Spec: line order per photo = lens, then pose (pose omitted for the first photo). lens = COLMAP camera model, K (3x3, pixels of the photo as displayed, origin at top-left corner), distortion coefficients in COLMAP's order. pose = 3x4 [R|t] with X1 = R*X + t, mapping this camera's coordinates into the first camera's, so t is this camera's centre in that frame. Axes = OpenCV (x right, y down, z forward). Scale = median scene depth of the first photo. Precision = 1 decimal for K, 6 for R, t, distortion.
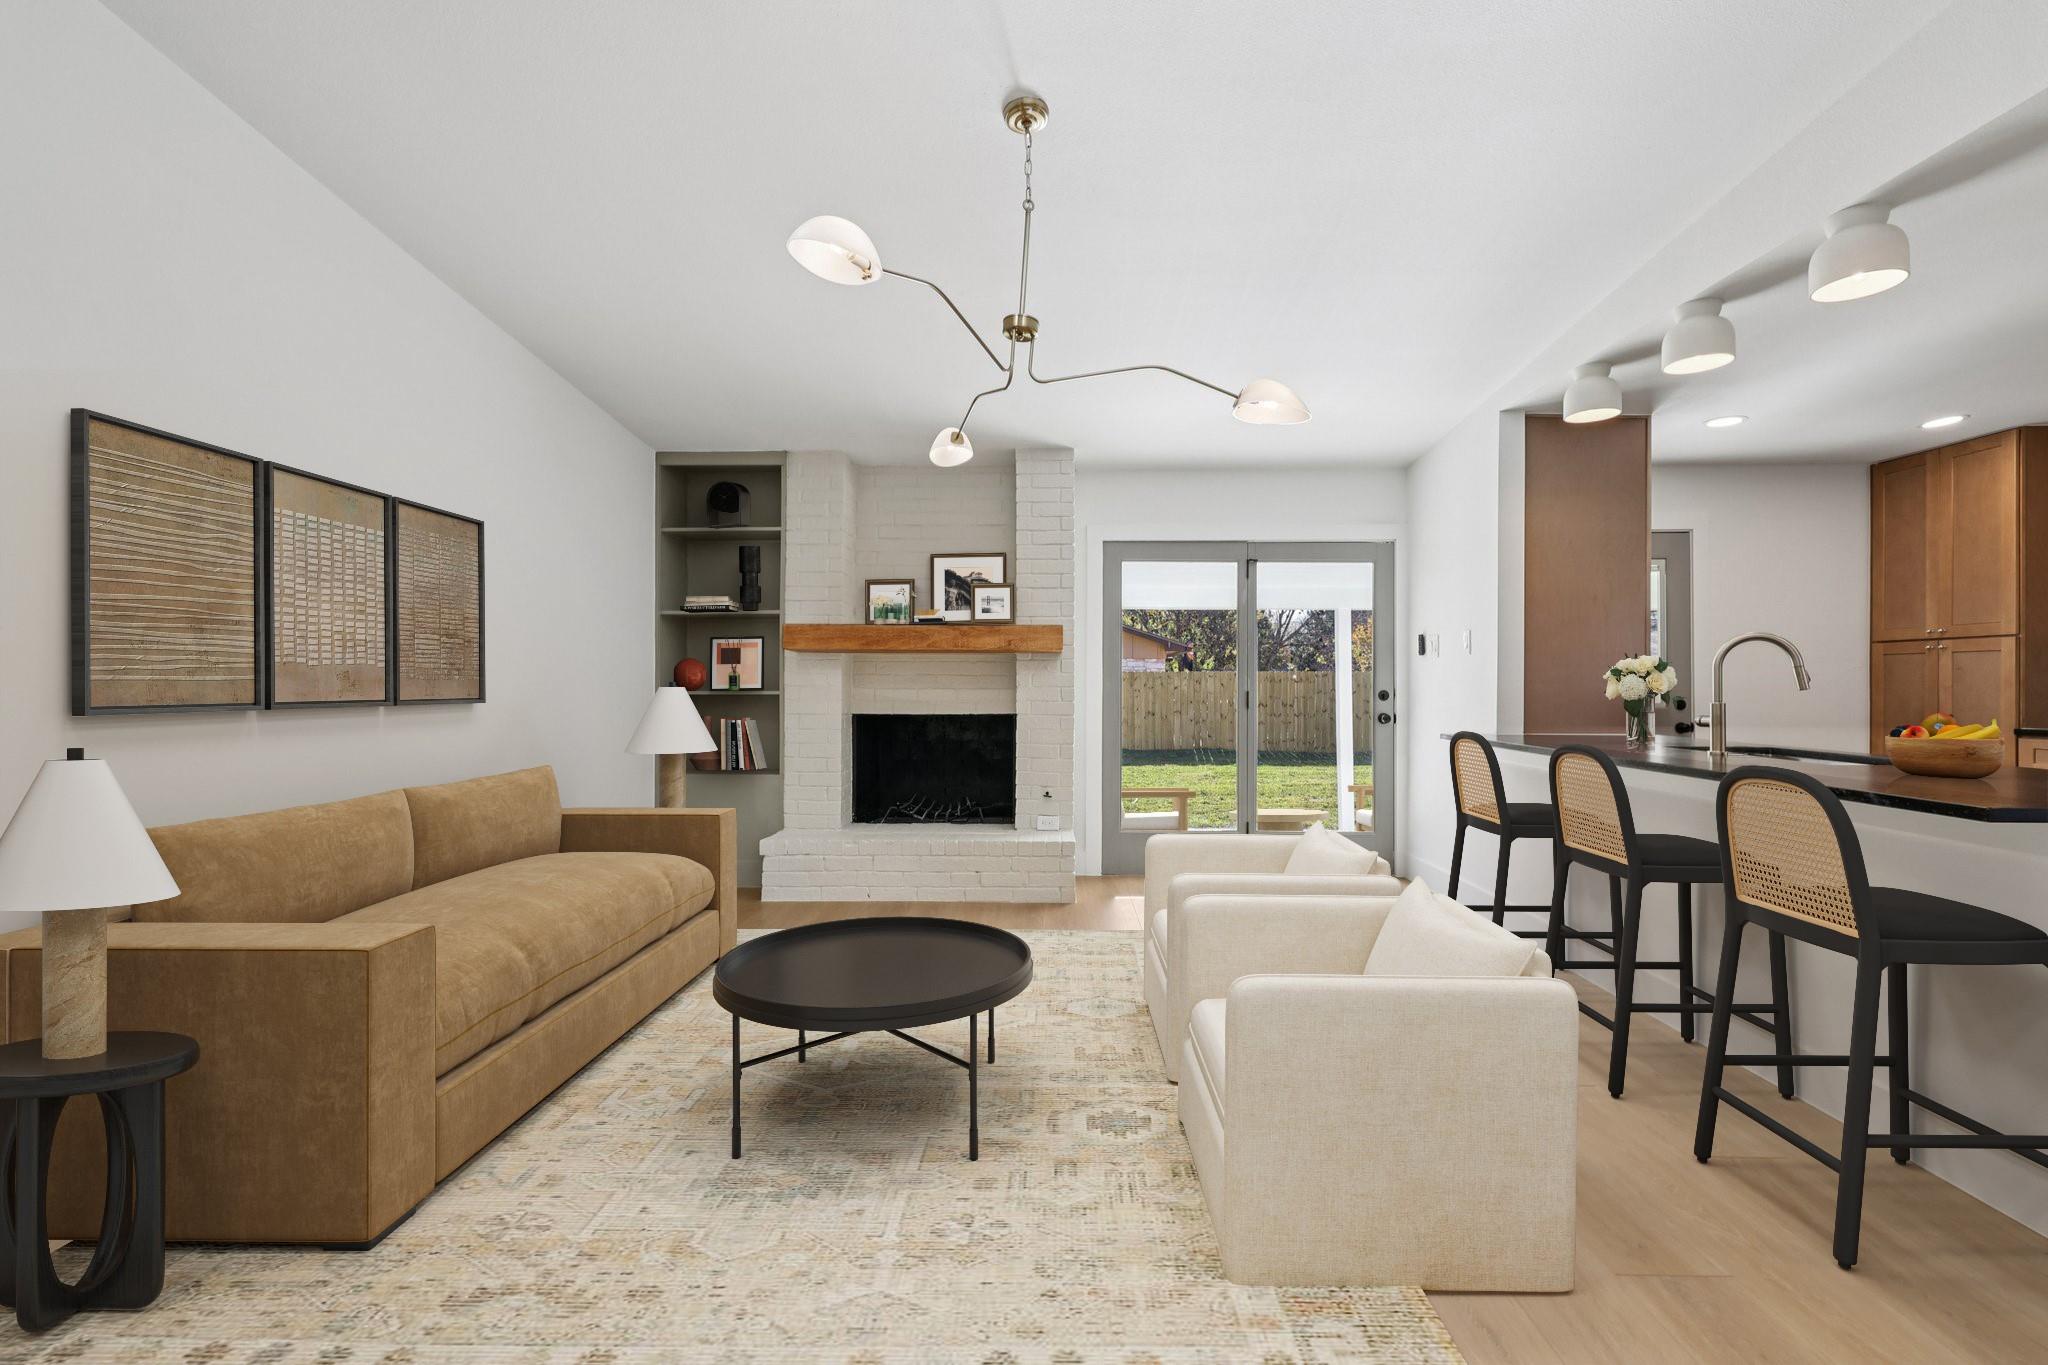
lens RADIAL K [[865.9, 0, 1031.0], [0, 865.9, 678.2], [0, 0, 1]] dist [-0.001091, -0.000183]
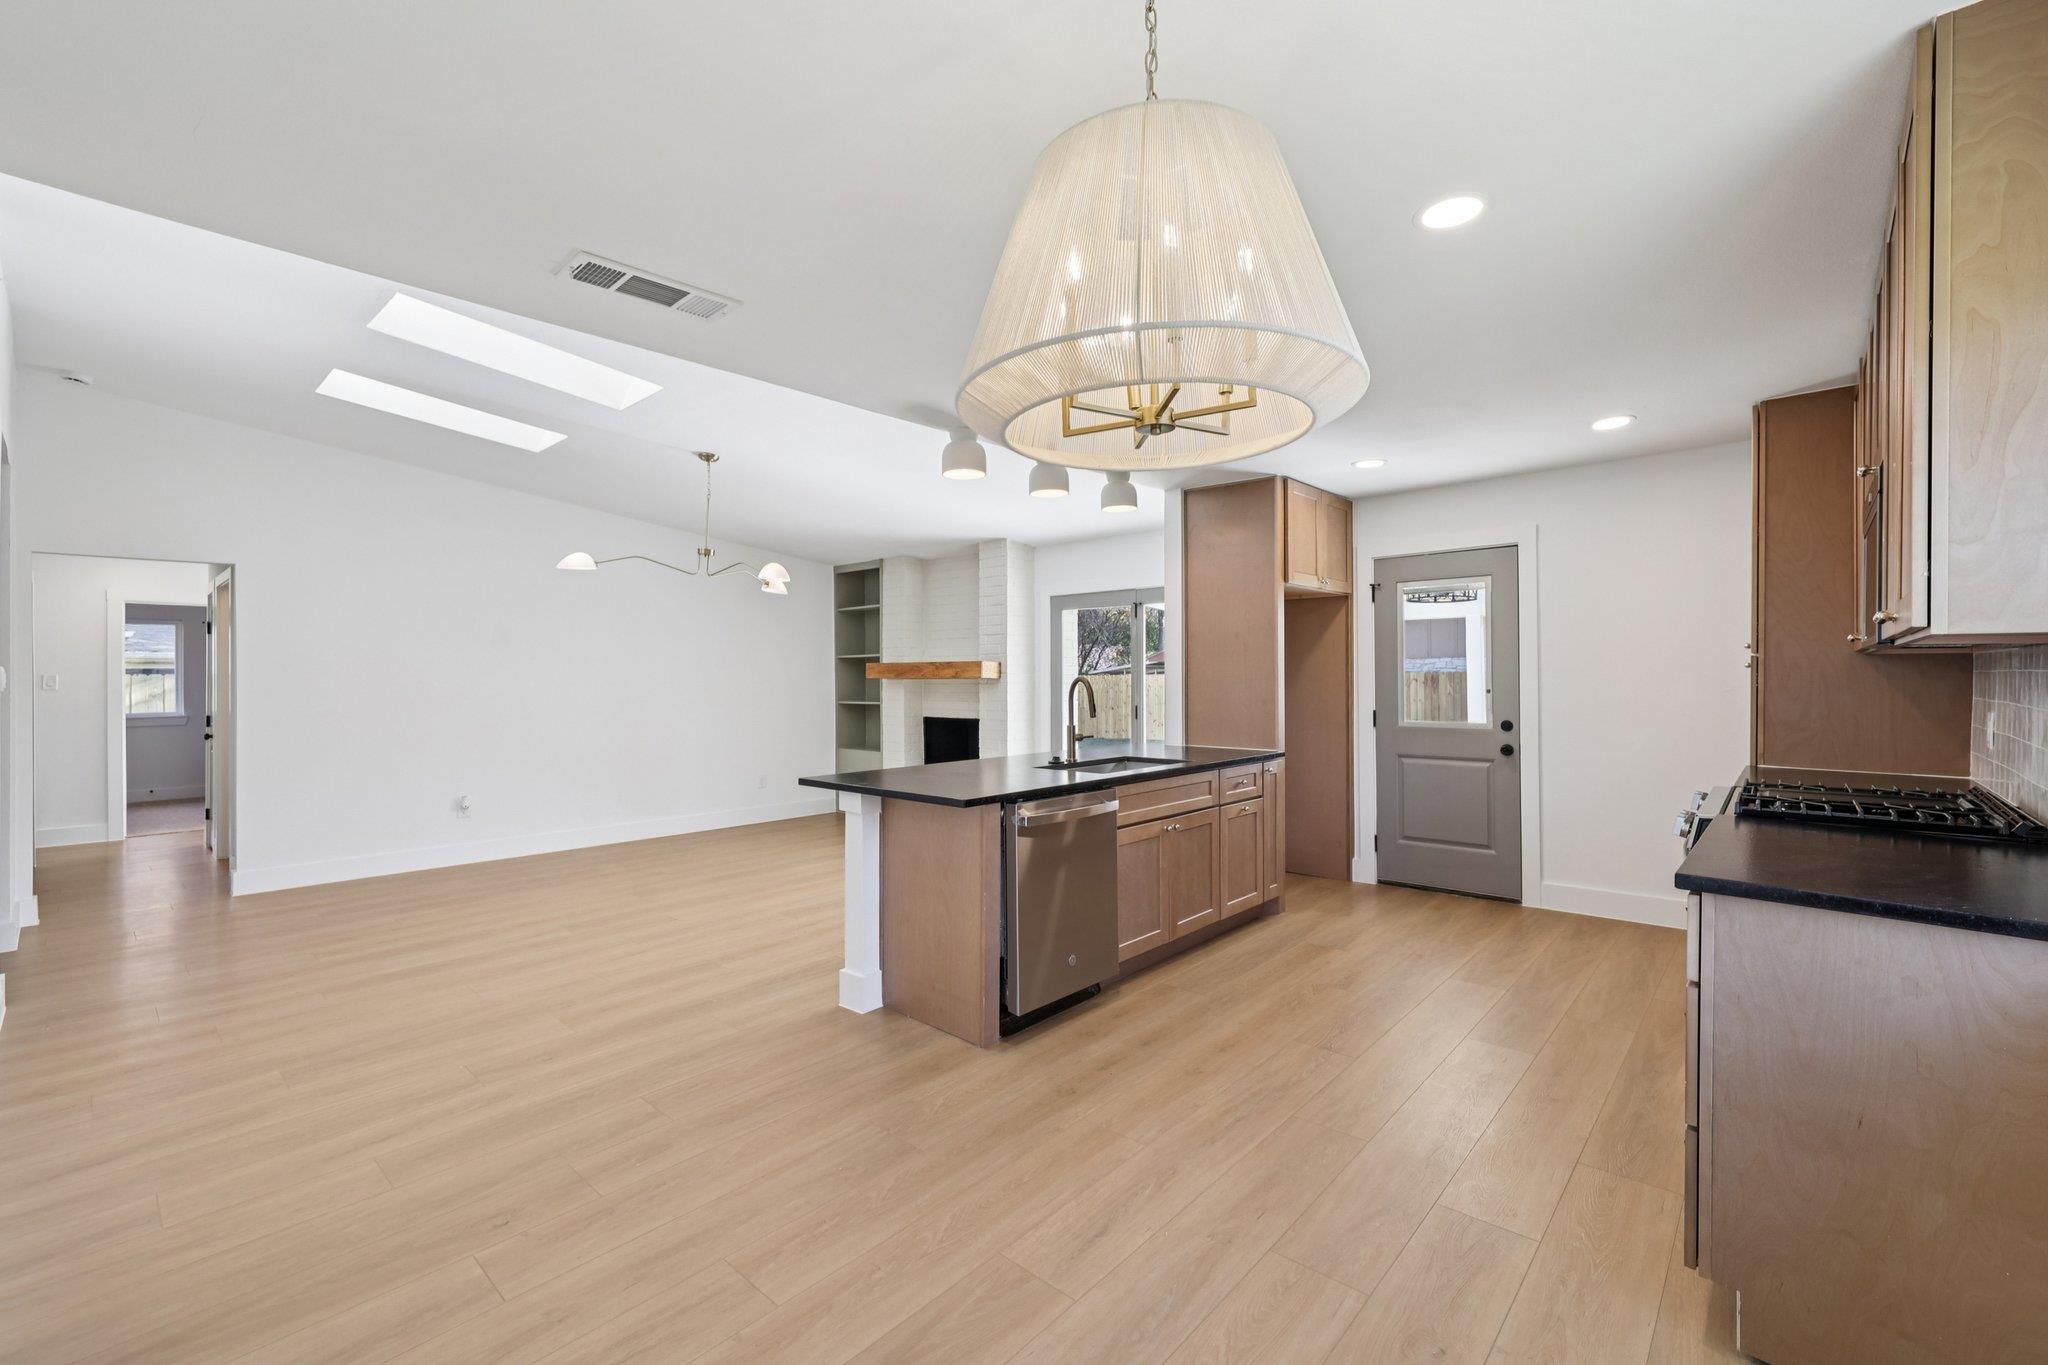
lens RADIAL K [[865.9, 0, 1031.0], [0, 865.9, 678.2], [0, 0, 1]] dist [-0.001091, -0.000183]
pose [[0.757960, -0.006967, -0.652264, 1.026507], [0.011380, 0.999932, 0.002544, -0.032569], [0.652202, -0.009351, 0.757988, -0.081948]]
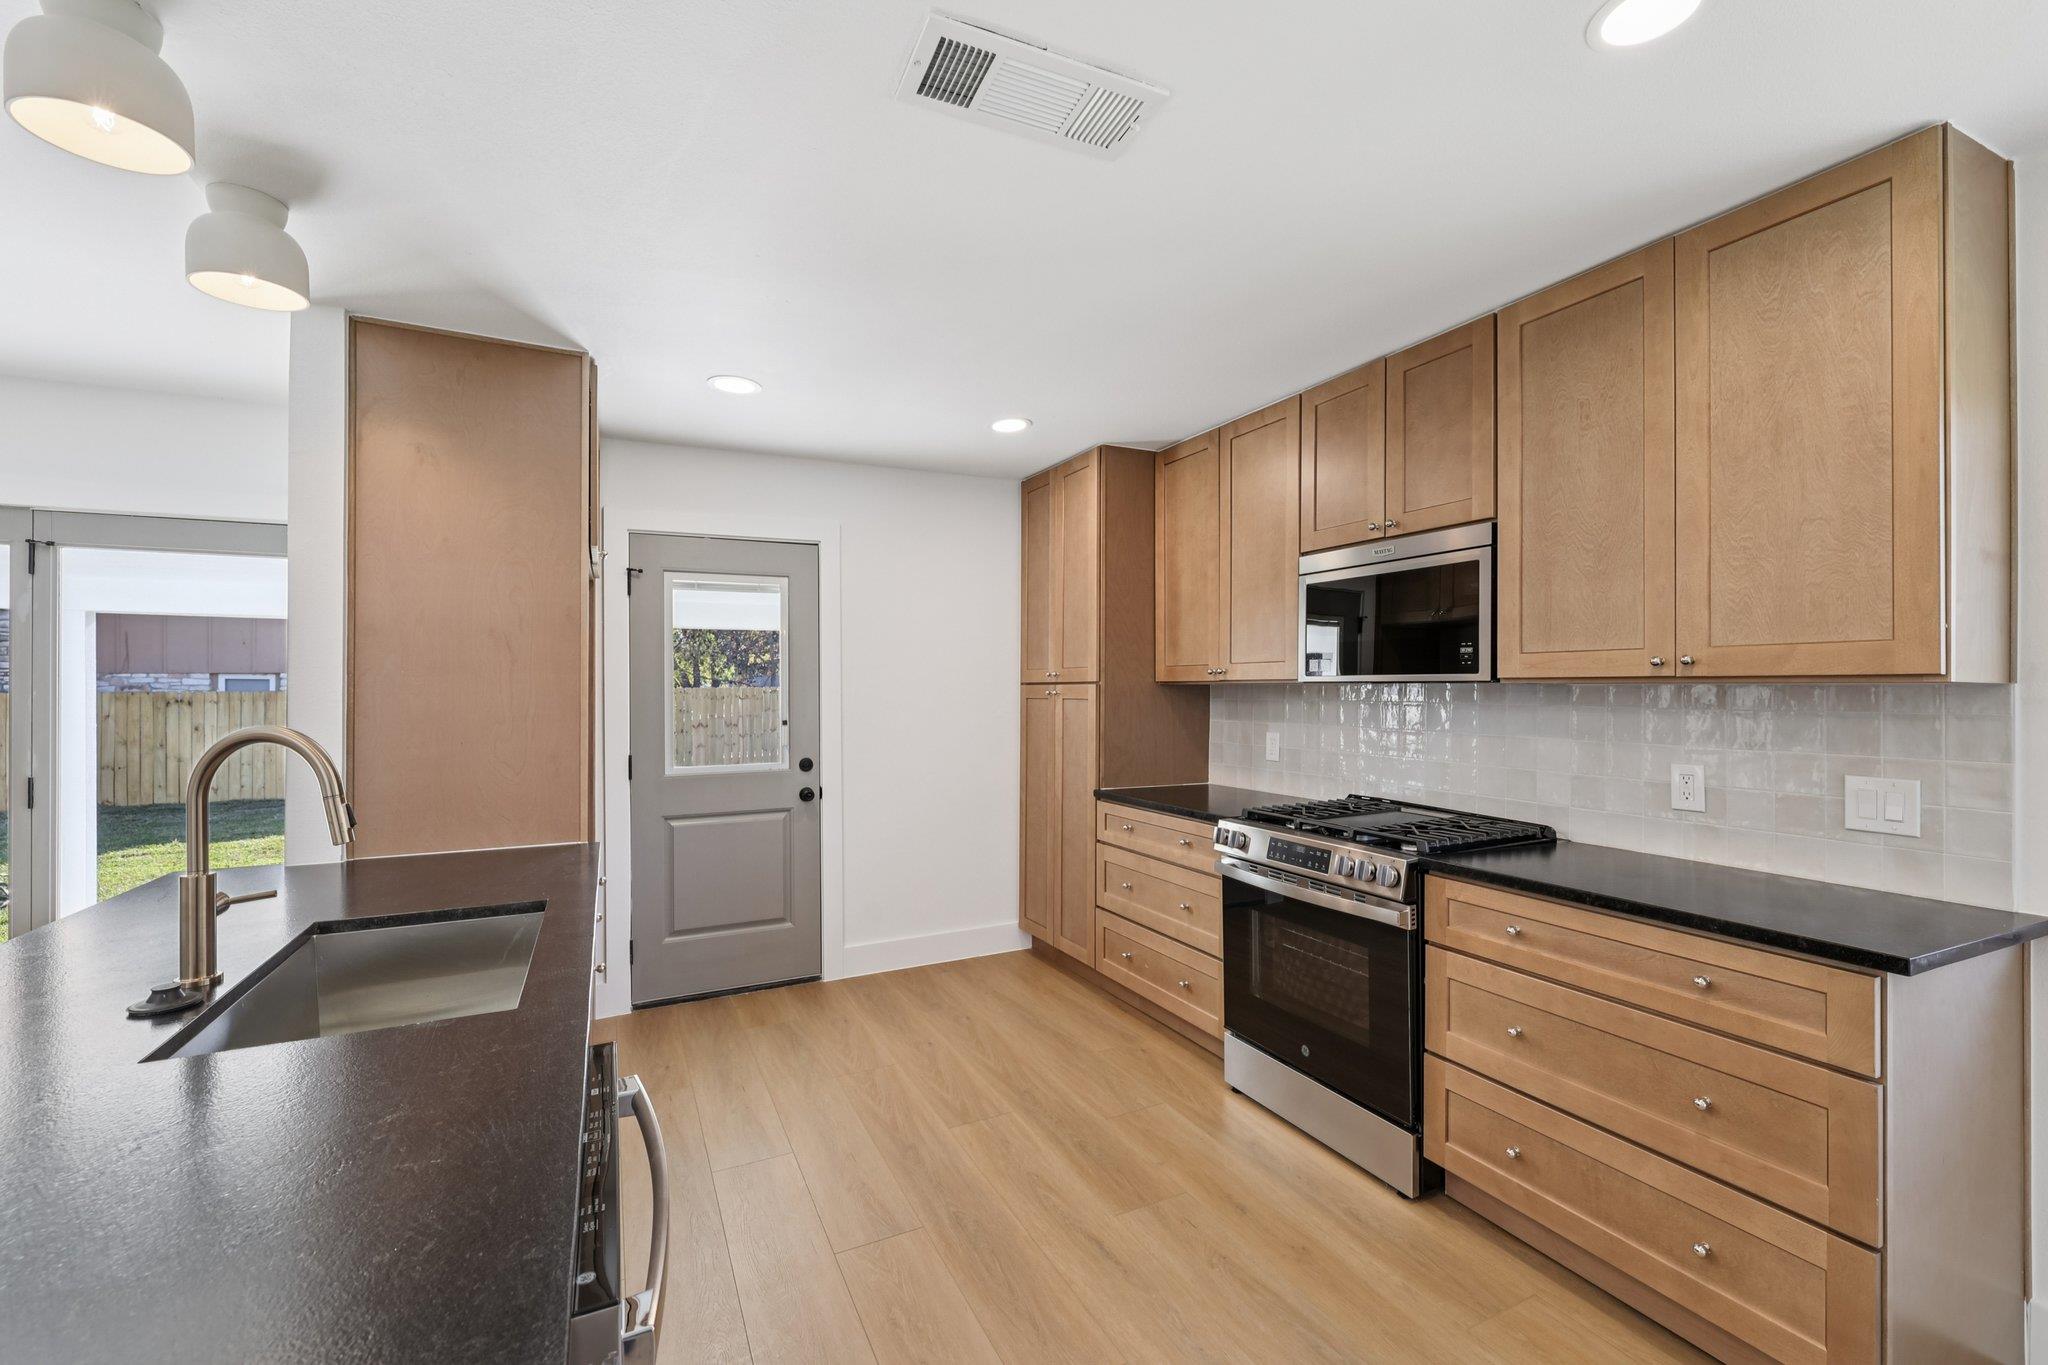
lens RADIAL K [[859.2, 0, 1025.3], [0, 859.2, 683.9], [0, 0, 1]] dist [-0.001558, -0.000188]
pose [[0.888941, -0.005671, 0.457986, 0.599143], [0.005201, 0.999984, 0.002288, -0.045221], [-0.457992, 0.000348, 0.888956, 0.228031]]
